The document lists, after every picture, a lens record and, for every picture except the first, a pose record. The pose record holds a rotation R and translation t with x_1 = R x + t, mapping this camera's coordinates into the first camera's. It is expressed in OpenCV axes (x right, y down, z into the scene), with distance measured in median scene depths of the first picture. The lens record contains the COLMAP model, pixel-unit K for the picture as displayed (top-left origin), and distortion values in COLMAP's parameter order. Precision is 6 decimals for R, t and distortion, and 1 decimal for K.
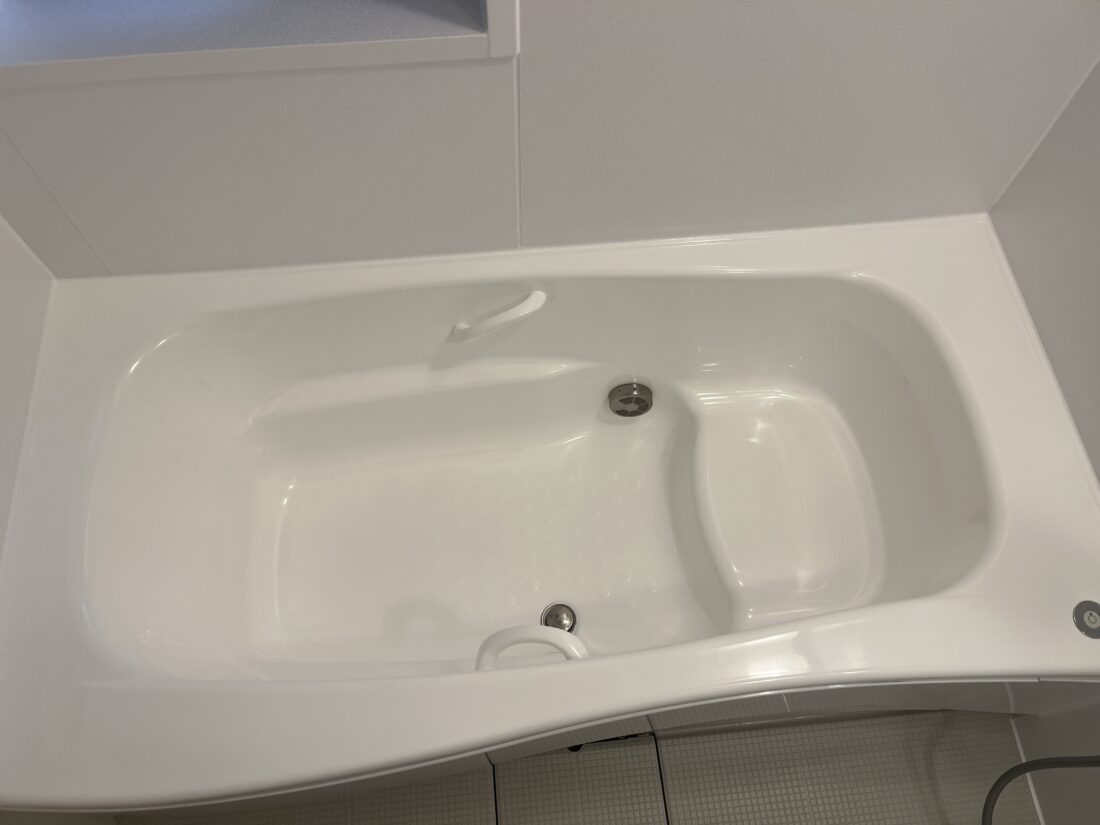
lens RADIAL K [[866.1, 0, 539.7], [0, 866.1, 425.0], [0, 0, 1]] dist [0.041095, -0.012864]
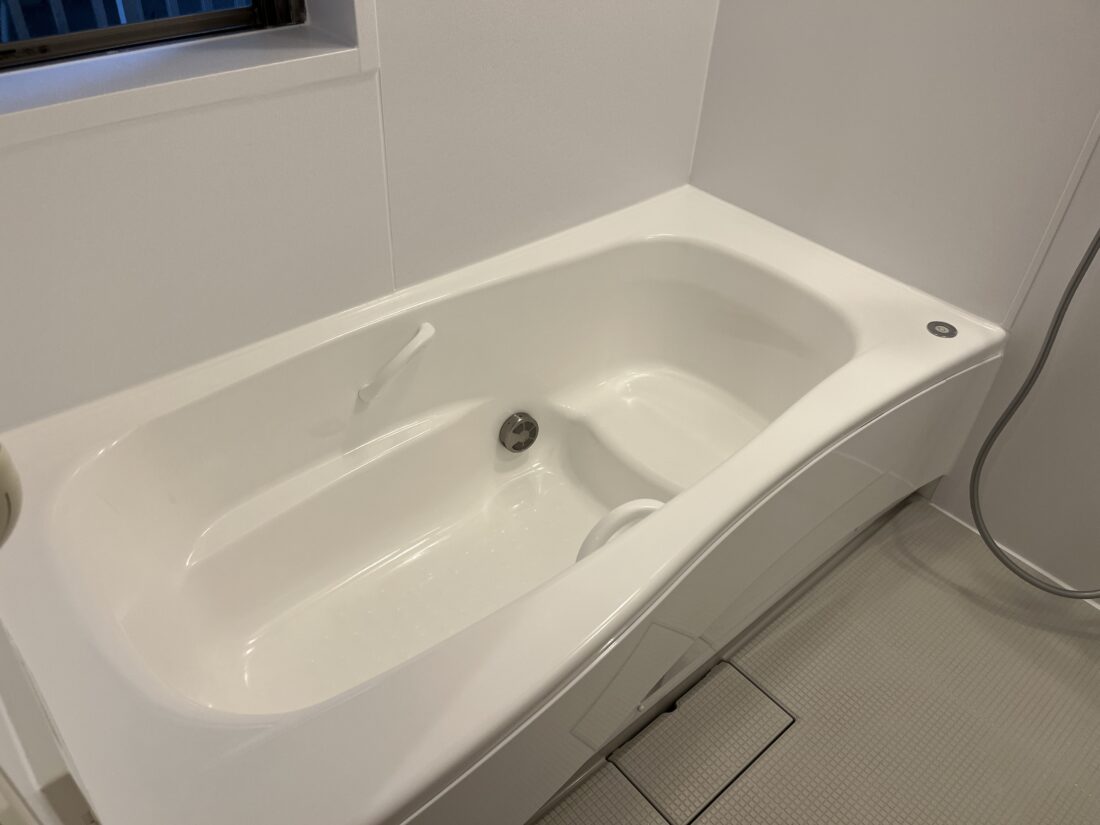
lens RADIAL K [[866.1, 0, 559.4], [0, 866.1, 411.5], [0, 0, 1]] dist [0.041095, -0.012864]
pose [[0.811587, -0.341254, 0.474208, -0.400865], [0.503553, 0.820165, -0.271595, 0.302572], [-0.296246, 0.459211, 0.837475, 0.091109]]
